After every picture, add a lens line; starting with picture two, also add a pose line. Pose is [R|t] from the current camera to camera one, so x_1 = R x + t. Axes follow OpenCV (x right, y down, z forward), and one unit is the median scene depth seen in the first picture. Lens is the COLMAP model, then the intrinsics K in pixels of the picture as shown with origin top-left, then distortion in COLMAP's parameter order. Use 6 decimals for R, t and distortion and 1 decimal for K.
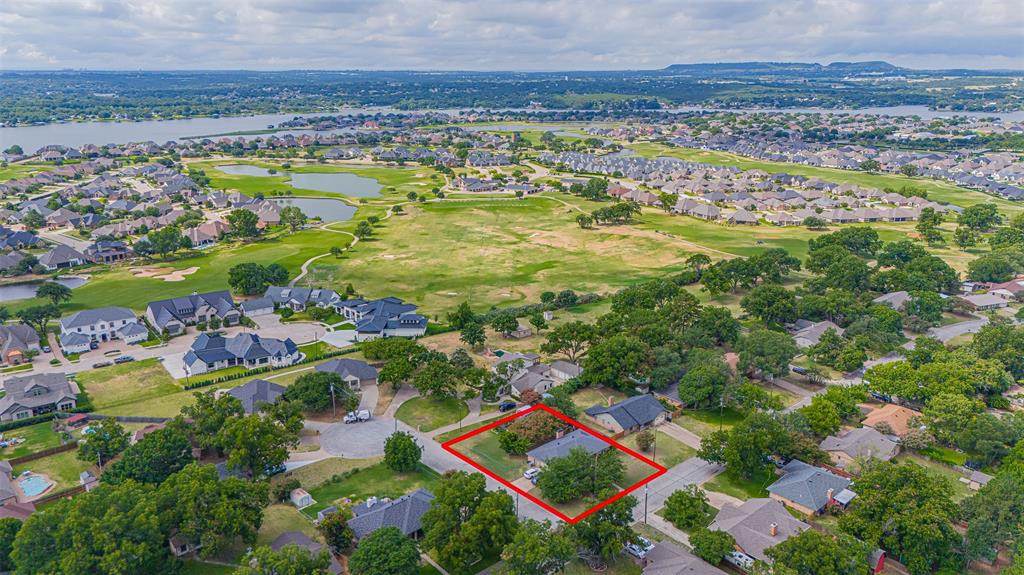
lens RADIAL K [[747.7, 0, 512.0], [0, 747.7, 287.5], [0, 0, 1]] dist [0.079237, -0.076550]
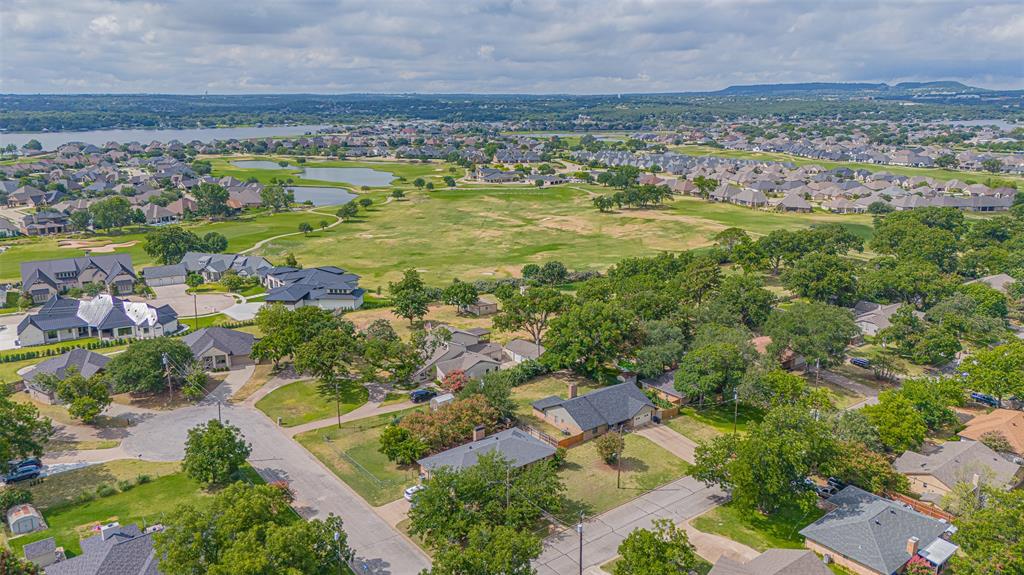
lens RADIAL K [[747.7, 0, 512.0], [0, 747.7, 287.5], [0, 0, 1]] dist [0.079237, -0.076550]
pose [[0.997318, 0.017046, -0.071176, 0.061837], [-0.019244, 0.999356, -0.030303, 0.039848], [0.070614, 0.031591, 0.997003, 0.158742]]
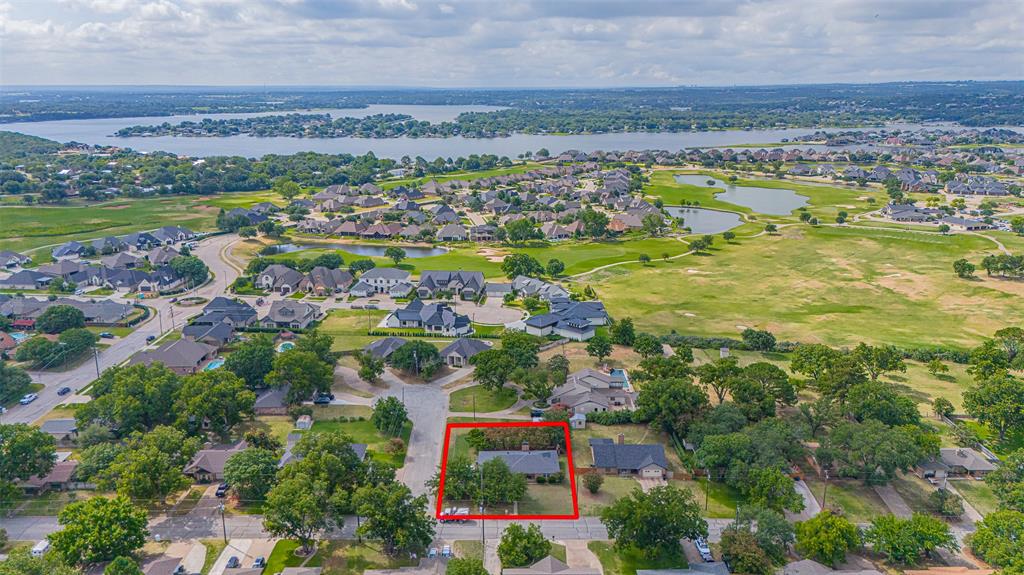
lens RADIAL K [[747.7, 0, 512.0], [0, 747.7, 287.5], [0, 0, 1]] dist [0.079237, -0.076550]
pose [[0.743839, 0.166065, -0.647399, 0.299099], [-0.177303, 0.982964, 0.048425, -0.026125], [0.644412, 0.078765, 0.760611, 0.096665]]
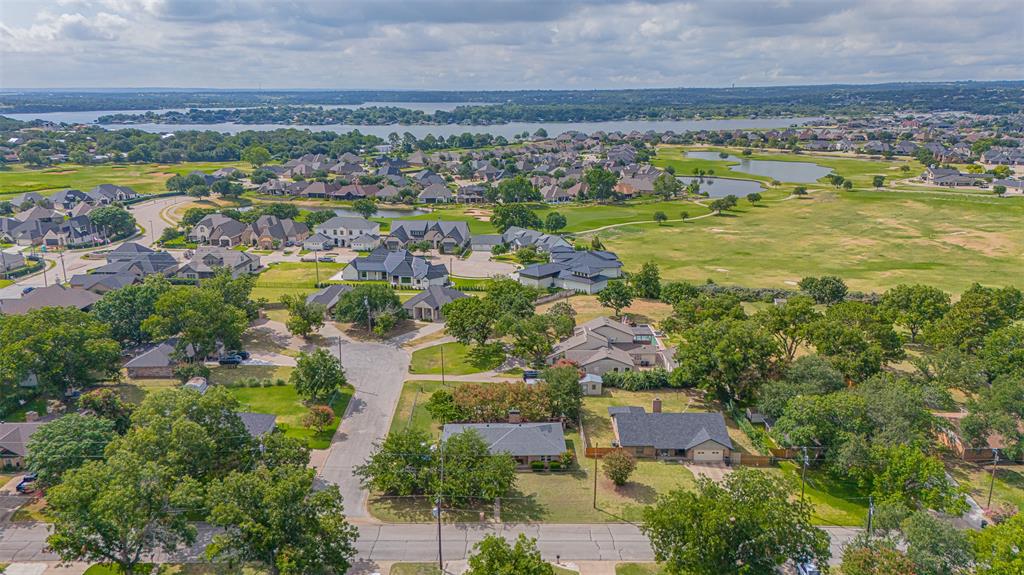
lens RADIAL K [[747.7, 0, 512.0], [0, 747.7, 287.5], [0, 0, 1]] dist [0.079237, -0.076550]
pose [[0.745657, 0.162852, -0.646122, 0.213566], [-0.176494, 0.983311, 0.044156, 0.024308], [0.642530, 0.081112, 0.761955, 0.219199]]
